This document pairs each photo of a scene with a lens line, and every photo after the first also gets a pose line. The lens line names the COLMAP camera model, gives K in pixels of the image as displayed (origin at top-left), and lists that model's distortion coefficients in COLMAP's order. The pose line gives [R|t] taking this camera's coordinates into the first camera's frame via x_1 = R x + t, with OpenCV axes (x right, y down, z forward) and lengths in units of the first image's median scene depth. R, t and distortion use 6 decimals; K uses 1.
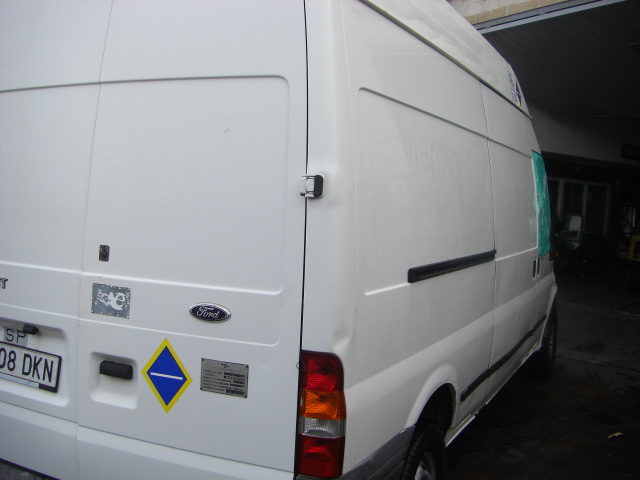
lens RADIAL K [[725.9, 0, 307.5], [0, 725.9, 237.6], [0, 0, 1]] dist [-0.171413, 0.109246]
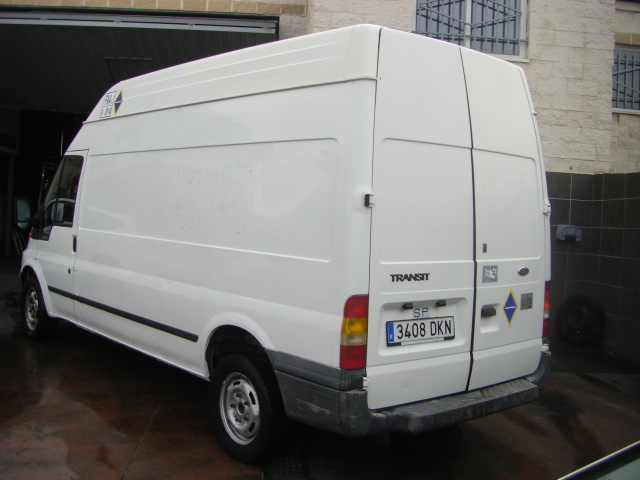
lens RADIAL K [[725.9, 0, 307.5], [0, 725.9, 237.6], [0, 0, 1]] dist [-0.171413, 0.109246]
pose [[0.395591, -0.070339, 0.915730, -2.103250], [0.026148, 0.997521, 0.065326, -0.132637], [-0.918055, -0.001898, 0.396449, 0.710150]]
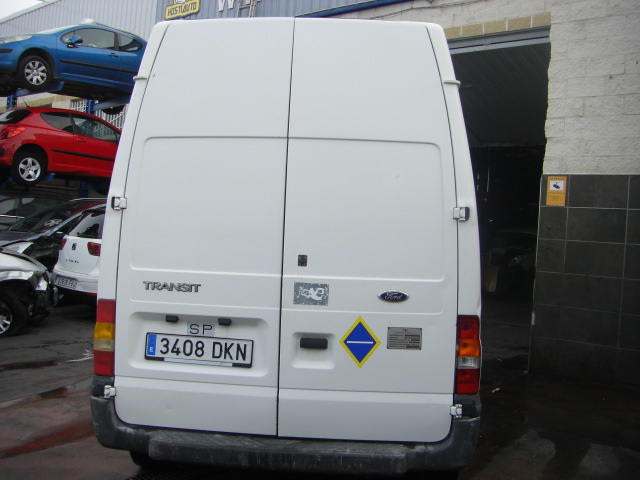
lens RADIAL K [[725.9, 0, 307.5], [0, 725.9, 237.6], [0, 0, 1]] dist [-0.171413, 0.109246]
pose [[0.929154, -0.017802, 0.369264, -0.809936], [0.026977, 0.999442, -0.019698, 0.005000], [-0.368707, 0.028264, 0.929116, -0.328893]]
